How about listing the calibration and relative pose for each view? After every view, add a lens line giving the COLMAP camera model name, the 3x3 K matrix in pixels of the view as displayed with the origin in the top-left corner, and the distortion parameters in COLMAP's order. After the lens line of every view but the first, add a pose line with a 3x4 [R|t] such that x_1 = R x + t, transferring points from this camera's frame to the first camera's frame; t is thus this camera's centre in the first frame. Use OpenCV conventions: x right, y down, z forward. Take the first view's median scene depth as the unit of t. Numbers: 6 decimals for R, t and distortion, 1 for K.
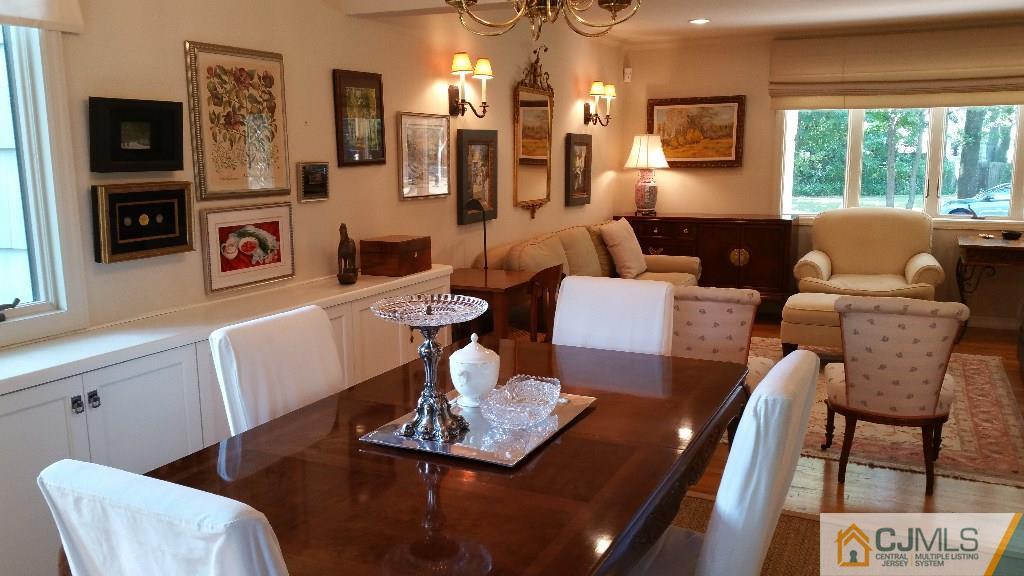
lens RADIAL K [[826.8, 0, 506.3], [0, 826.8, 292.6], [0, 0, 1]] dist [0.127982, -0.273957]
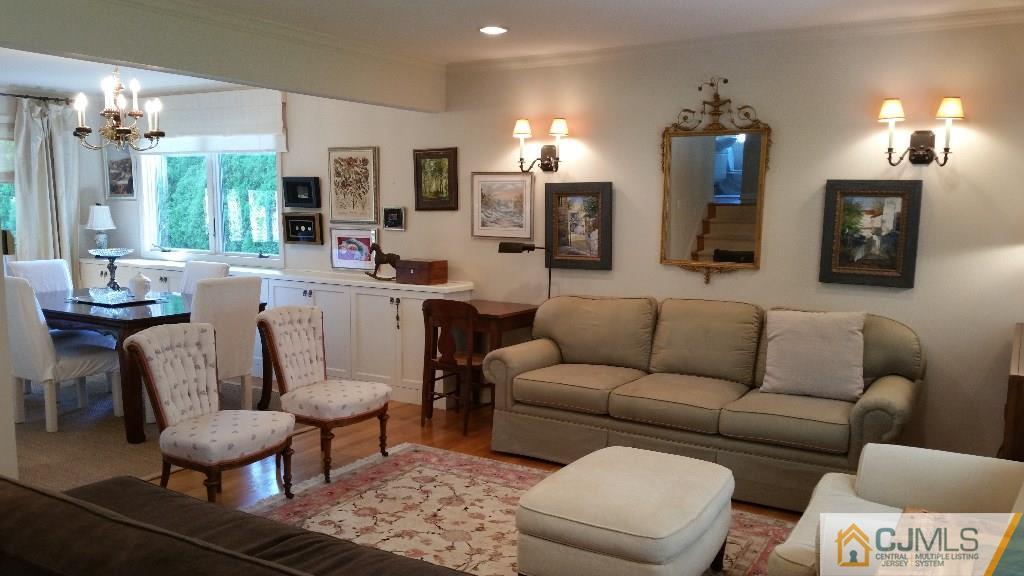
lens RADIAL K [[826.8, 0, 506.3], [0, 826.8, 292.6], [0, 0, 1]] dist [0.127982, -0.273957]
pose [[-0.113296, 0.114055, -0.986993, 1.315291], [-0.175903, 0.975394, 0.132906, -0.233208], [0.977866, 0.188673, -0.090446, 1.313201]]
